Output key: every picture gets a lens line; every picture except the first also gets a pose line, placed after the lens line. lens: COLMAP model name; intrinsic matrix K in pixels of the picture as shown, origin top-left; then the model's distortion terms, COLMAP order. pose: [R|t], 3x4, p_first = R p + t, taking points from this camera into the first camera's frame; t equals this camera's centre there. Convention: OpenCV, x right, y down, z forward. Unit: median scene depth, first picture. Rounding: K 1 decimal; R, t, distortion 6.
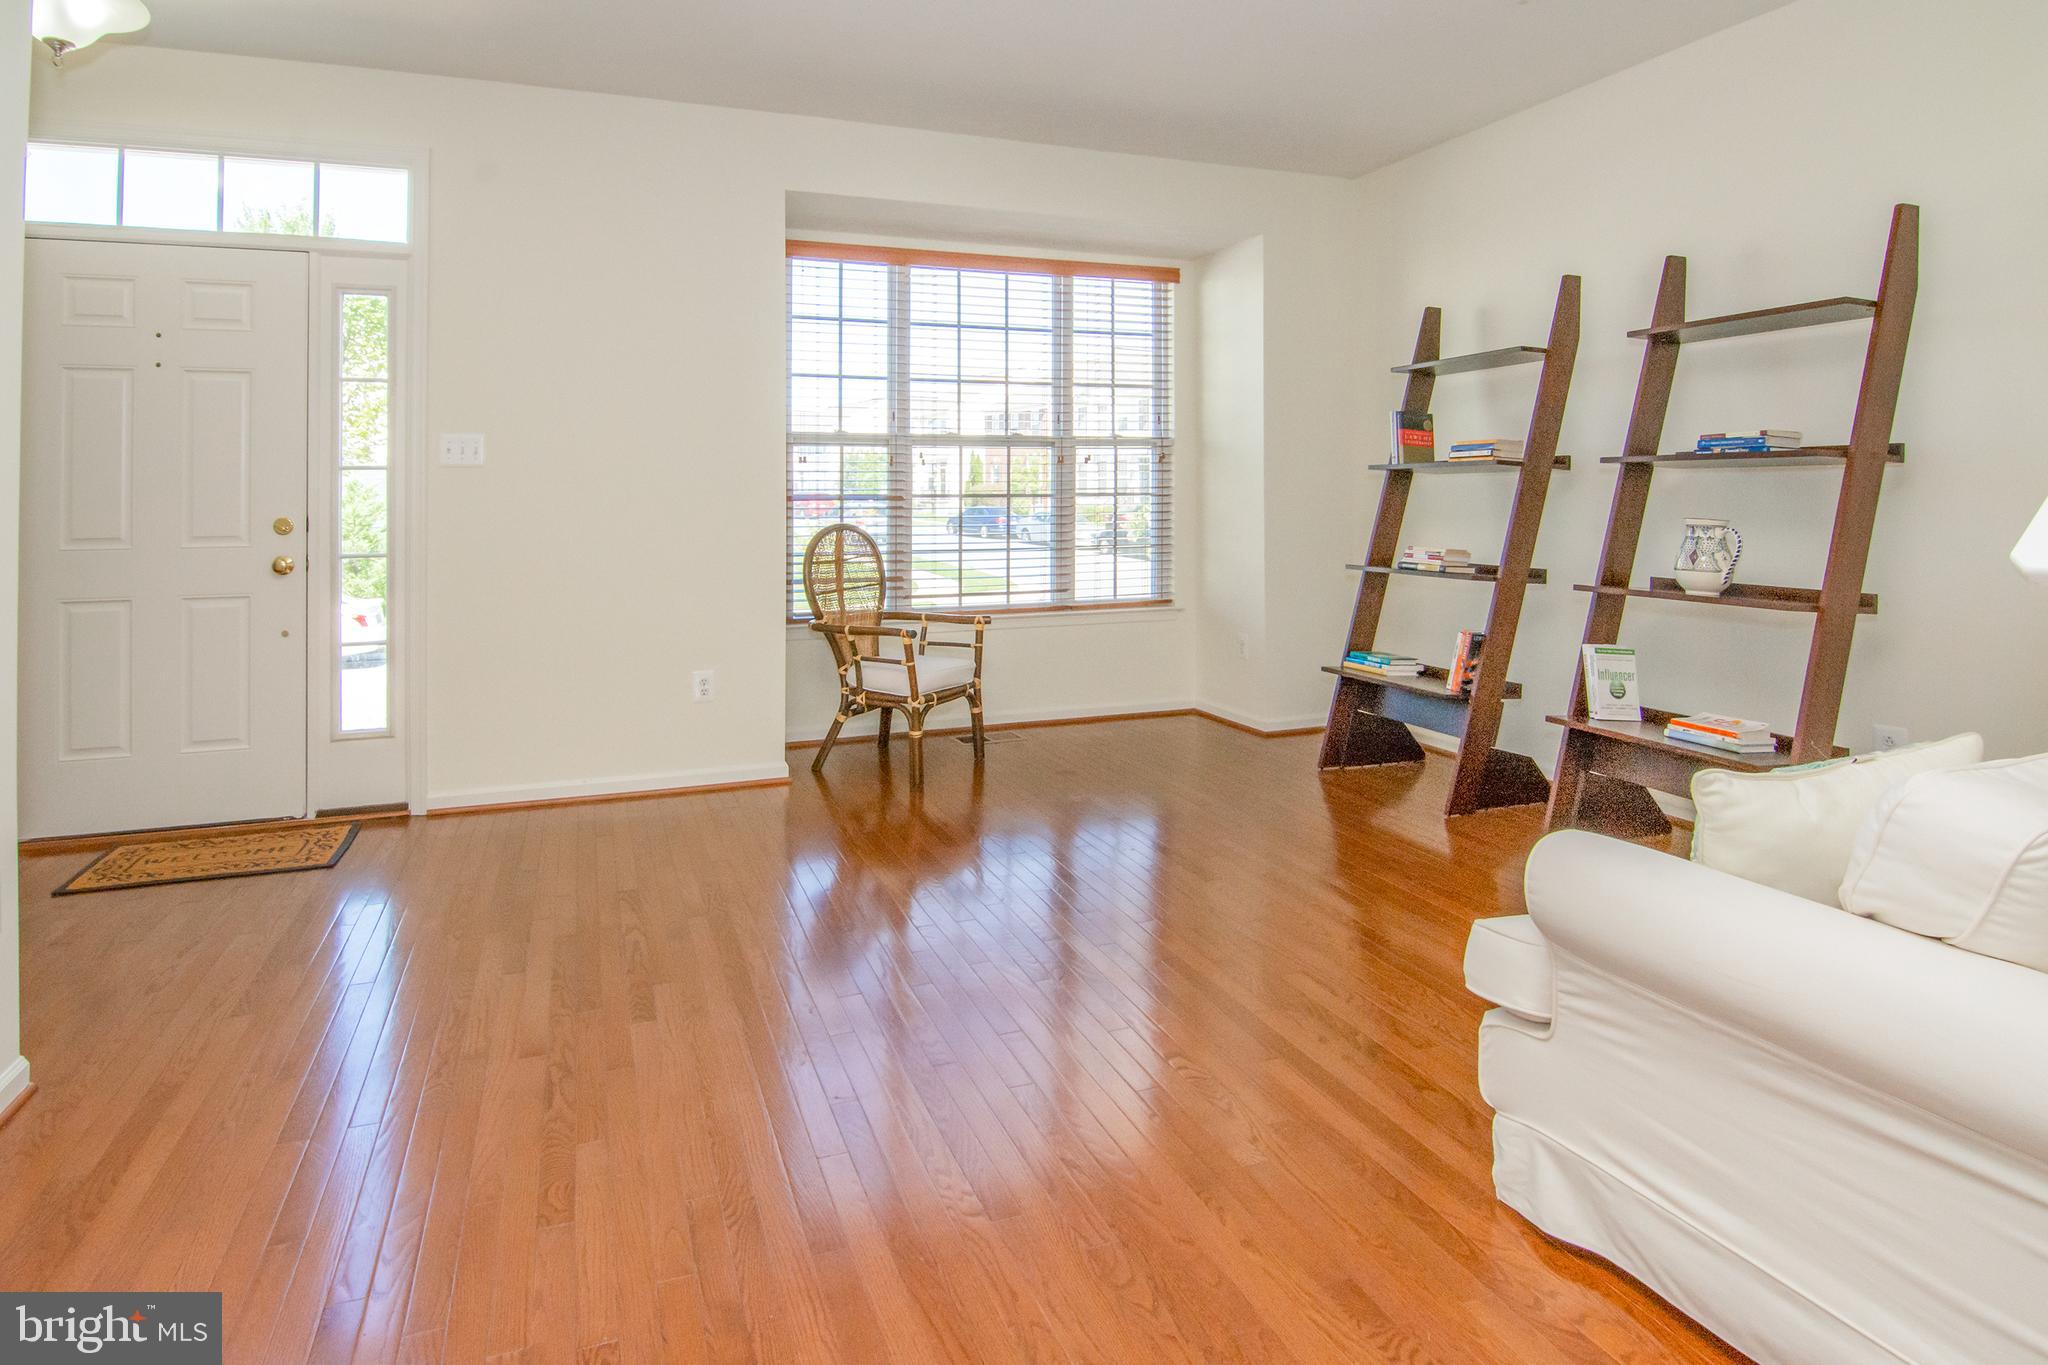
lens RADIAL K [[1036.7, 0, 943.6], [0, 1036.7, 528.1], [0, 0, 1]] dist [-0.013840, -0.000947]
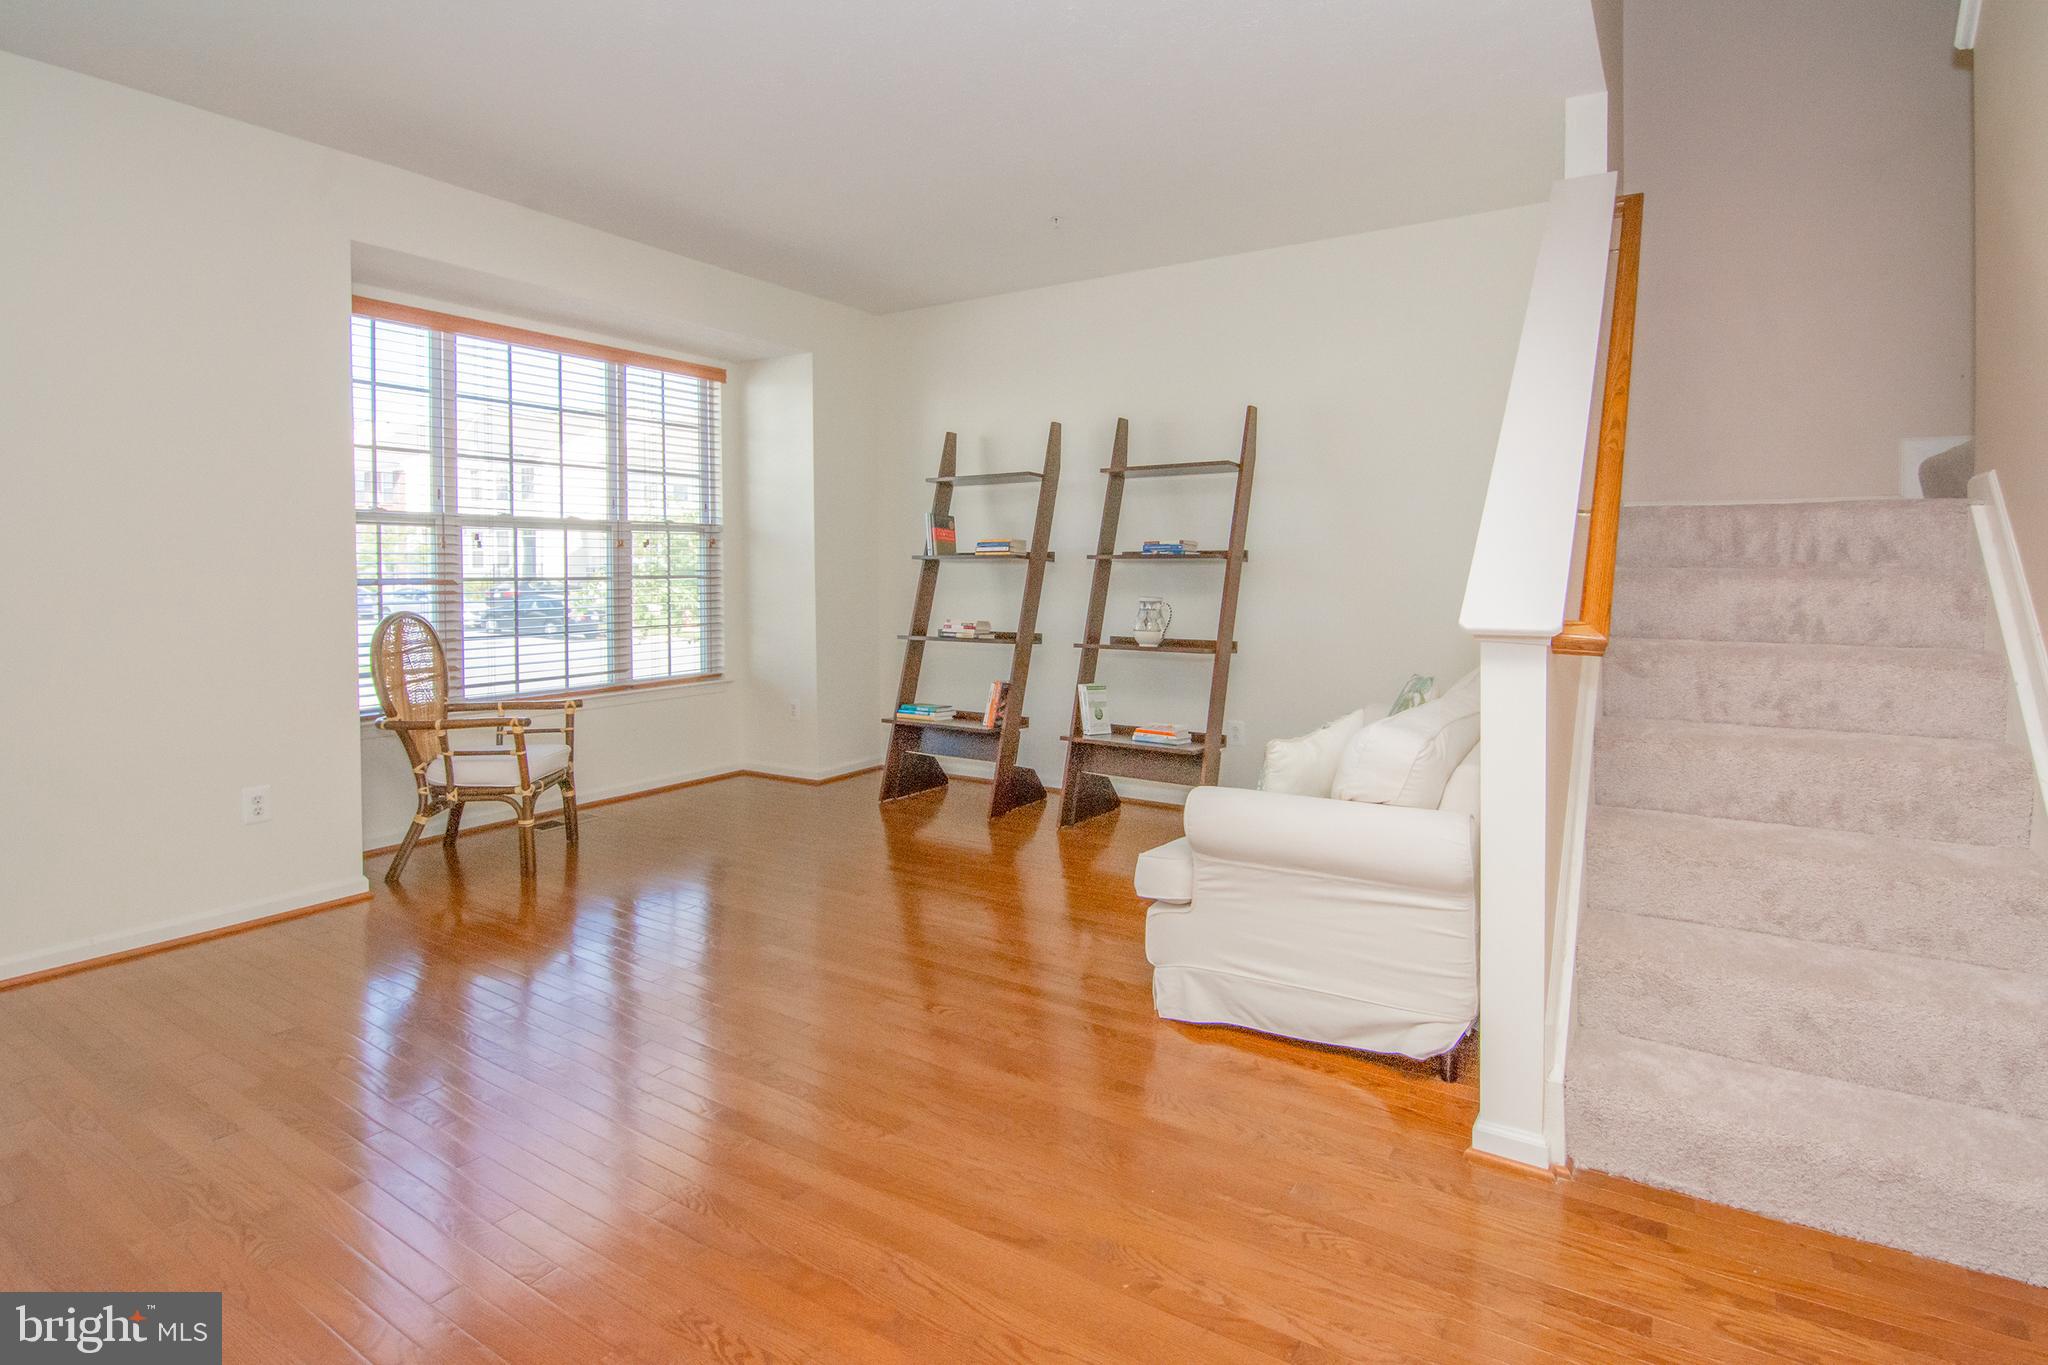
lens RADIAL K [[1026.2, 0, 1027.7], [0, 1026.2, 657.2], [0, 0, 1]] dist [-0.061903, -0.000407]
pose [[0.762244, -0.049214, 0.645417, -0.265256], [0.014299, 0.998142, 0.059224, -0.008615], [-0.647132, -0.035914, 0.761531, -0.034443]]
